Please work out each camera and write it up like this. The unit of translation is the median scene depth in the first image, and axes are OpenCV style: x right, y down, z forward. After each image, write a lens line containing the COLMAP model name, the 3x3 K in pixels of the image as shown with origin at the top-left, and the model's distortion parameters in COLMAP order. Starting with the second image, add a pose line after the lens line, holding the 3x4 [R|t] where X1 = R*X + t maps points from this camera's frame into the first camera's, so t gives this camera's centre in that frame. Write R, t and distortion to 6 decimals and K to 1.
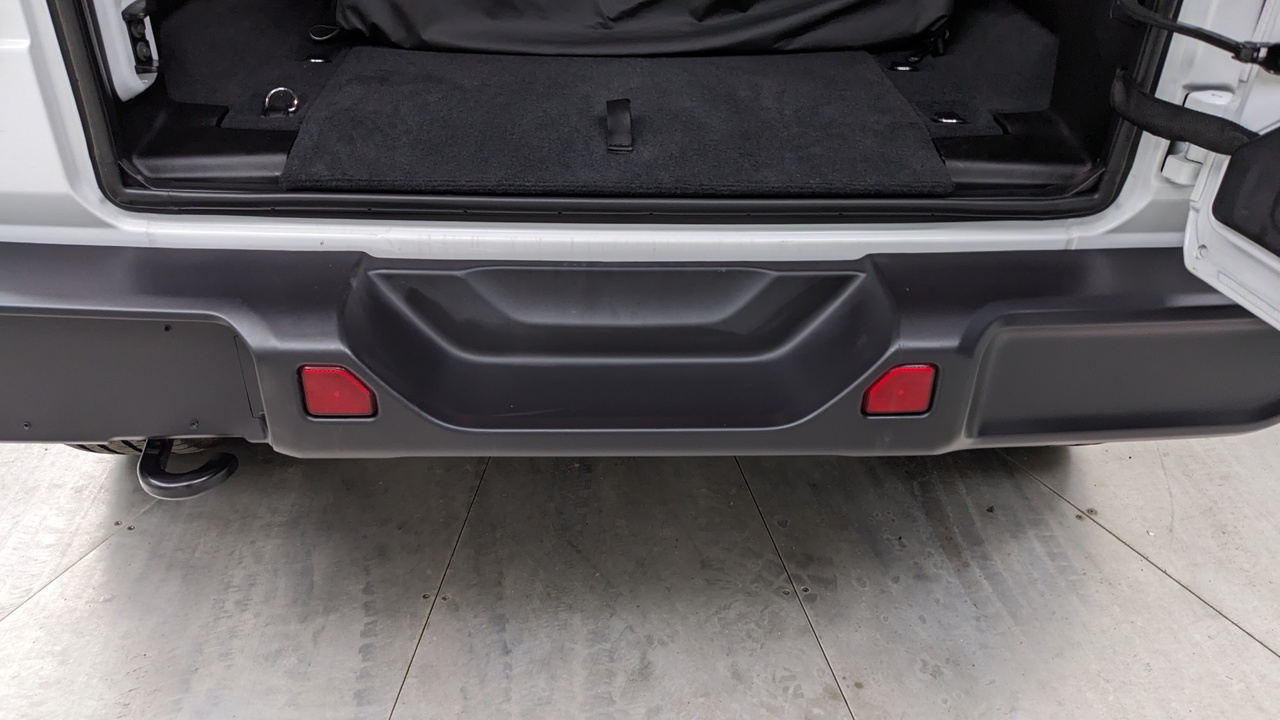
lens RADIAL K [[1028.6, 0, 637.5], [0, 1028.6, 362.9], [0, 0, 1]] dist [0.075368, -0.142849]
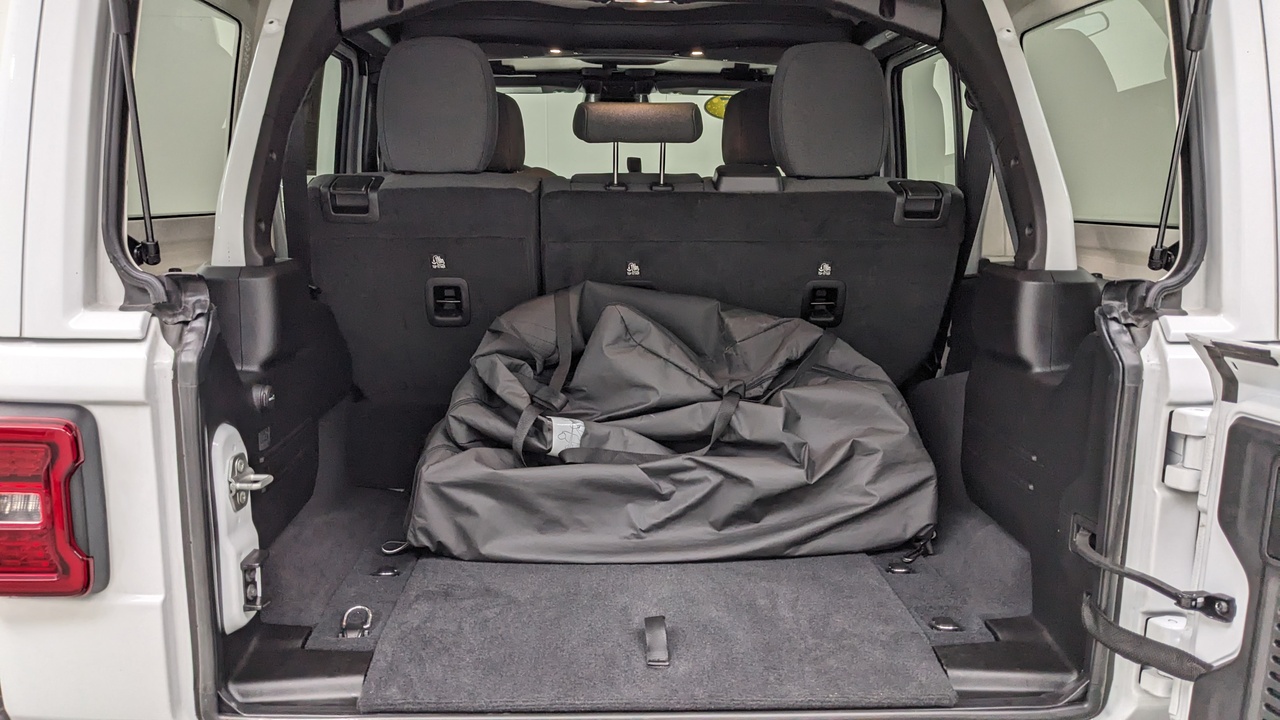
lens RADIAL K [[1029.4, 0, 640.0], [0, 1029.4, 360.0], [0, 0, 1]] dist [0.077352, -0.122311]
pose [[0.999832, -0.018307, -0.000373, -0.029520], [0.016821, 0.926342, -0.376309, -0.087338], [0.007235, 0.376239, 0.926494, -0.173905]]
